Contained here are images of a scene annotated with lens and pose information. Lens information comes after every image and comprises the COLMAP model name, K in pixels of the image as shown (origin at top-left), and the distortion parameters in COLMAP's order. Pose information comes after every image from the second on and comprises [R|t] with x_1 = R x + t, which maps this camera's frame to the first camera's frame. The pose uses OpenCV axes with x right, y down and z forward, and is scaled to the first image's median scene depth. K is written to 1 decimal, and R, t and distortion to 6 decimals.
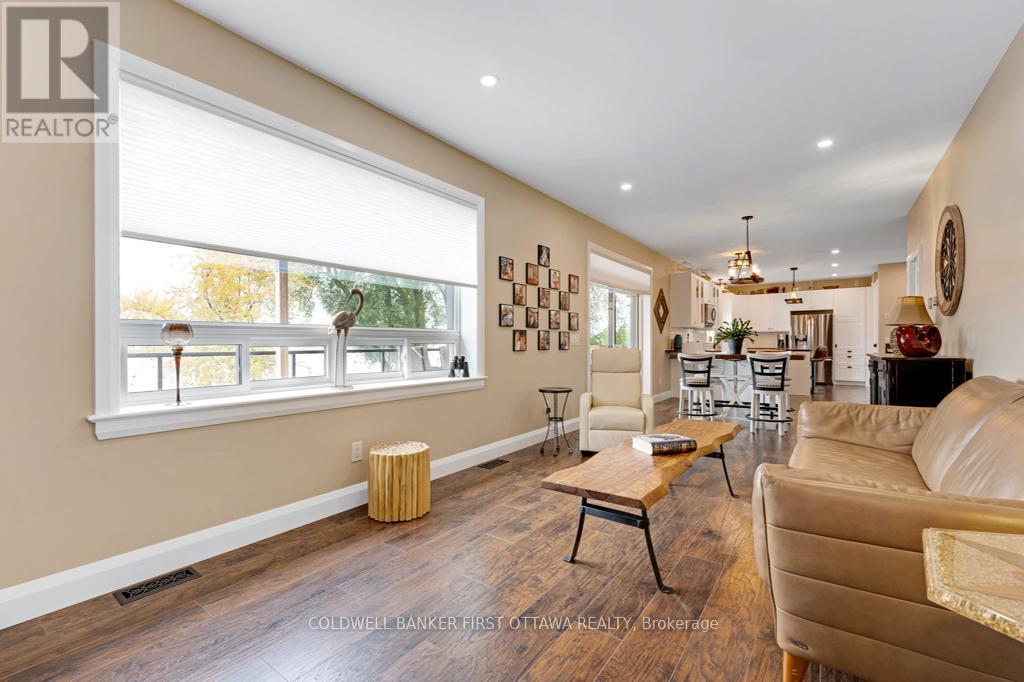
lens RADIAL K [[460.7, 0, 504.0], [0, 460.7, 342.3], [0, 0, 1]] dist [0.001915, -0.001884]
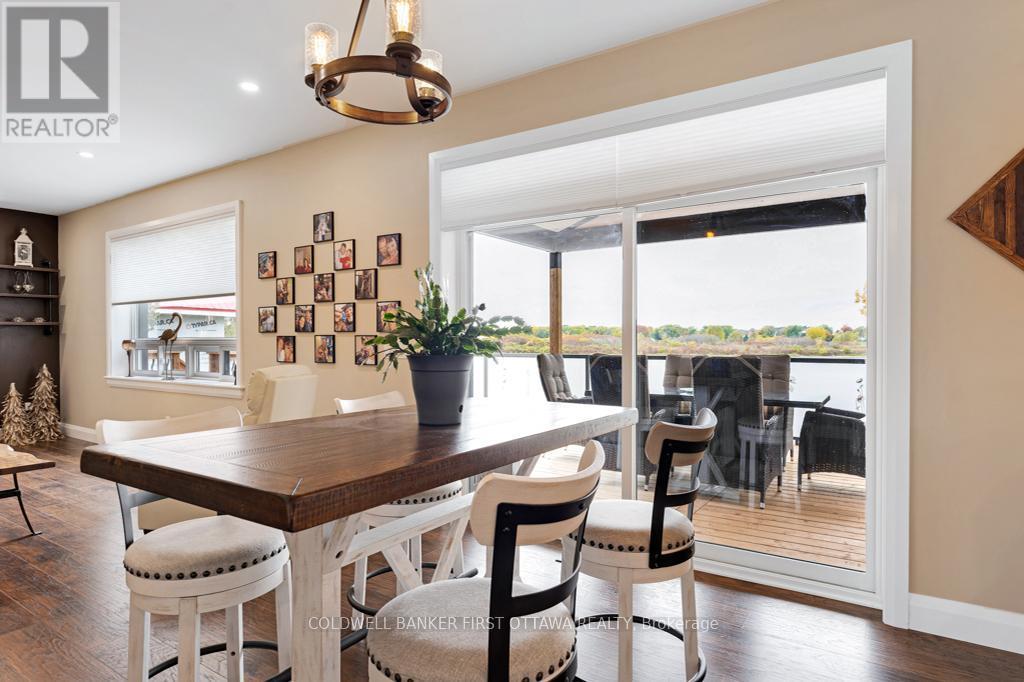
lens RADIAL K [[587.0, 0, 521.2], [0, 587.0, 344.8], [0, 0, 1]] dist [-0.001292, 0.000711]
pose [[0.020330, 0.005175, -0.999780, 1.011453], [-0.001102, 0.999986, 0.005154, -0.016393], [0.999793, 0.000997, 0.020336, 1.328951]]
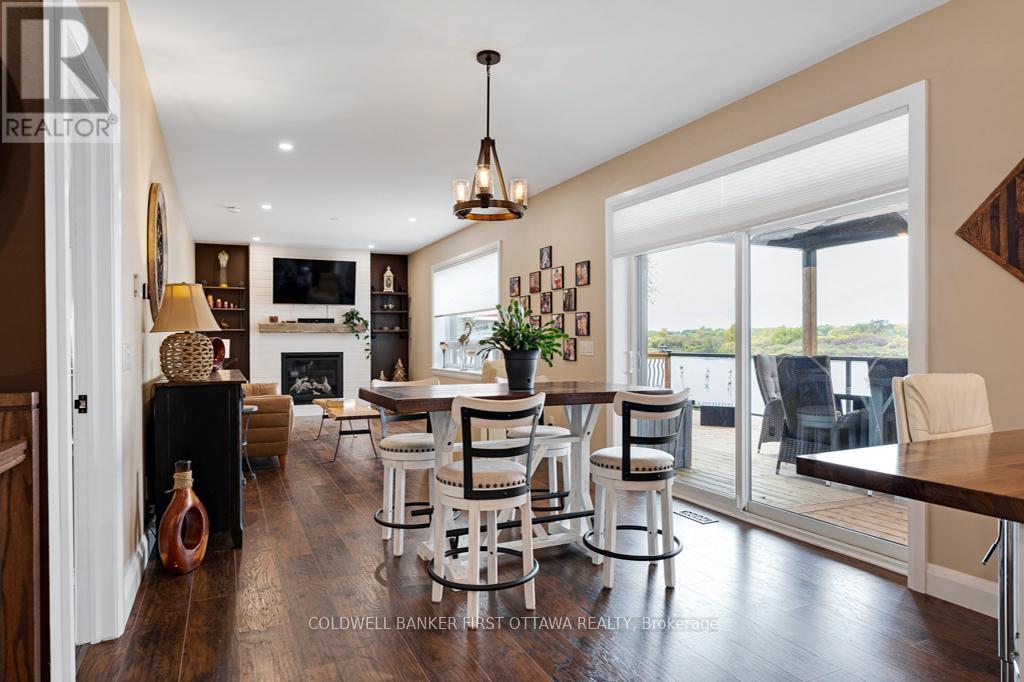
lens RADIAL K [[612.2, 0, 503.3], [0, 612.2, 342.4], [0, 0, 1]] dist [0.002360, 0.000608]
pose [[-0.507348, -0.000026, -0.861741, 1.238948], [0.000643, 1.000000, -0.000409, -0.016875], [0.861741, -0.000762, -0.507348, 1.612558]]
